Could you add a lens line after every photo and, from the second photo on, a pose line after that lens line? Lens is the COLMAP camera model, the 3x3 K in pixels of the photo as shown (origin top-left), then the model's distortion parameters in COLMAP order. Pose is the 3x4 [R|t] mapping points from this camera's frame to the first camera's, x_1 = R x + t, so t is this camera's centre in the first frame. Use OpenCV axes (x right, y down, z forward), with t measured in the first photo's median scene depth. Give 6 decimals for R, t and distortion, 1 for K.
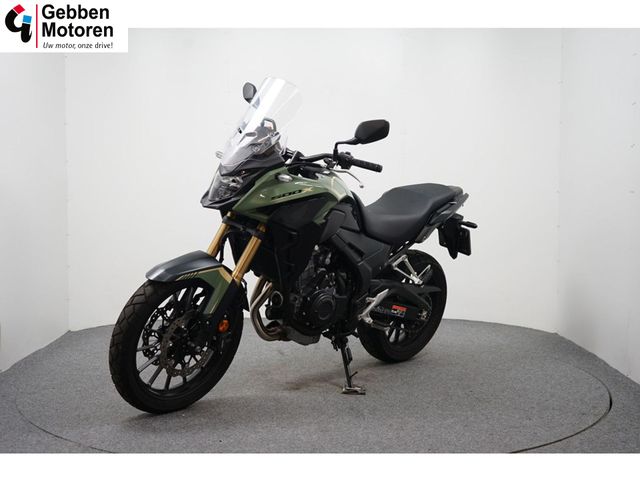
lens RADIAL K [[860.9, 0, 320.0], [0, 860.9, 240.0], [0, 0, 1]] dist [-0.004752, -0.004304]
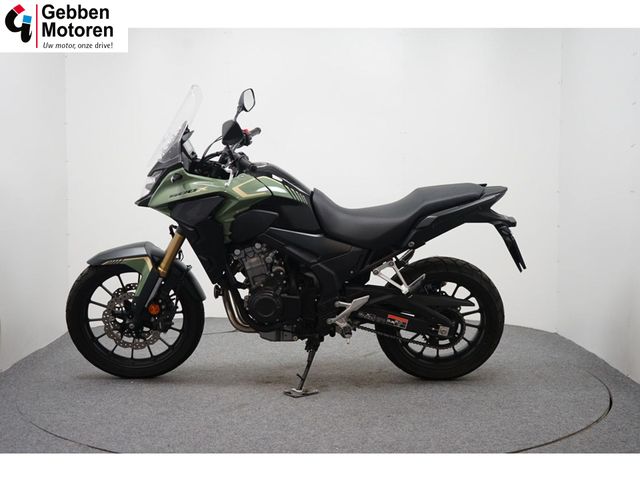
lens RADIAL K [[860.9, 0, 320.0], [0, 860.9, 240.0], [0, 0, 1]] dist [-0.004752, -0.004304]
pose [[0.721018, 0.040322, -0.691742, 0.724075], [-0.046741, 0.998862, 0.009505, -0.010795], [0.691338, 0.025479, 0.722082, 0.295156]]
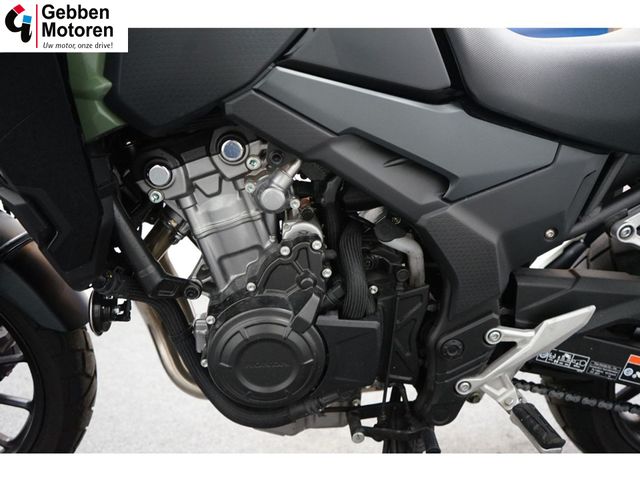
lens RADIAL K [[514.3, 0, 320.0], [0, 514.3, 240.0], [0, 0, 1]] dist [0.001104, 0.005897]
pose [[0.766235, 0.065820, -0.639181, 0.124595], [-0.022257, 0.996862, 0.075971, 0.023896], [0.642175, -0.043985, 0.765295, 0.844685]]
